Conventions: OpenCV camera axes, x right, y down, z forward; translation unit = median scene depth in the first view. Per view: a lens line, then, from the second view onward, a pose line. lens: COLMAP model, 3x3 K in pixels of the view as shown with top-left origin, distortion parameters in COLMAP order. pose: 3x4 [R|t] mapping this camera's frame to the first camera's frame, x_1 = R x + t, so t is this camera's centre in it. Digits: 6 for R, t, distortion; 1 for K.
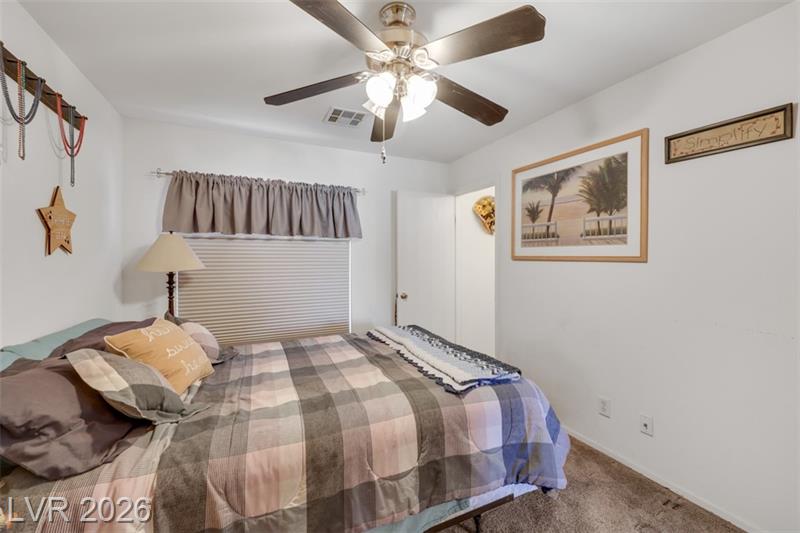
lens RADIAL K [[324.1, 0, 399.1], [0, 324.1, 258.9], [0, 0, 1]] dist [0.000549, 0.000168]
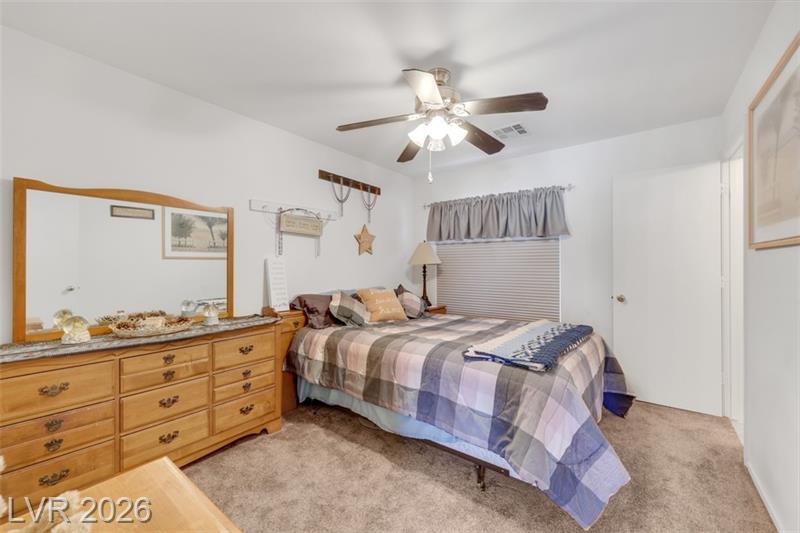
lens RADIAL K [[324.1, 0, 401.9], [0, 324.1, 265.4], [0, 0, 1]] dist [0.000549, 0.000168]
pose [[0.460909, 0.000862, -0.887447, 0.981077], [-0.003404, 0.999994, -0.000797, 0.057622], [0.887441, 0.003388, 0.460909, 0.185319]]
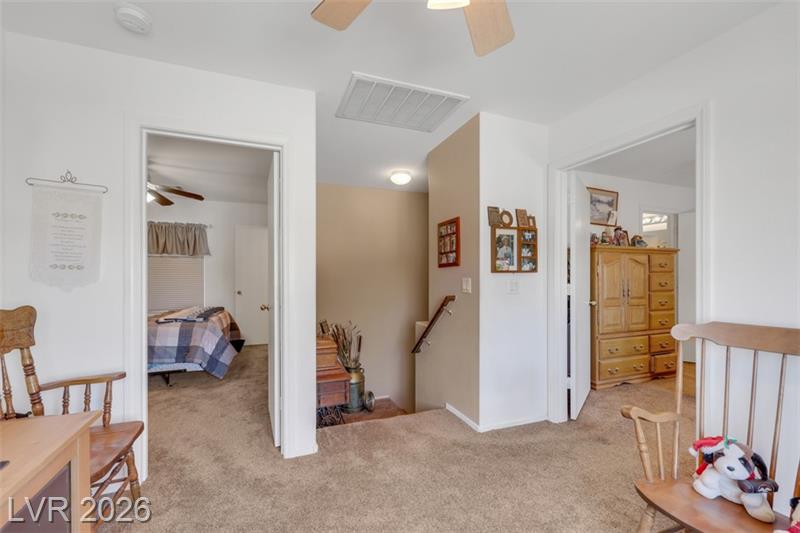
lens RADIAL K [[324.1, 0, 393.7], [0, 324.1, 274.5], [0, 0, 1]] dist [0.000549, 0.000168]
pose [[0.996974, 0.004740, -0.077588, 1.720379], [-0.004937, 0.999985, -0.002351, 0.056280], [0.077575, 0.002727, 0.996983, -0.995822]]
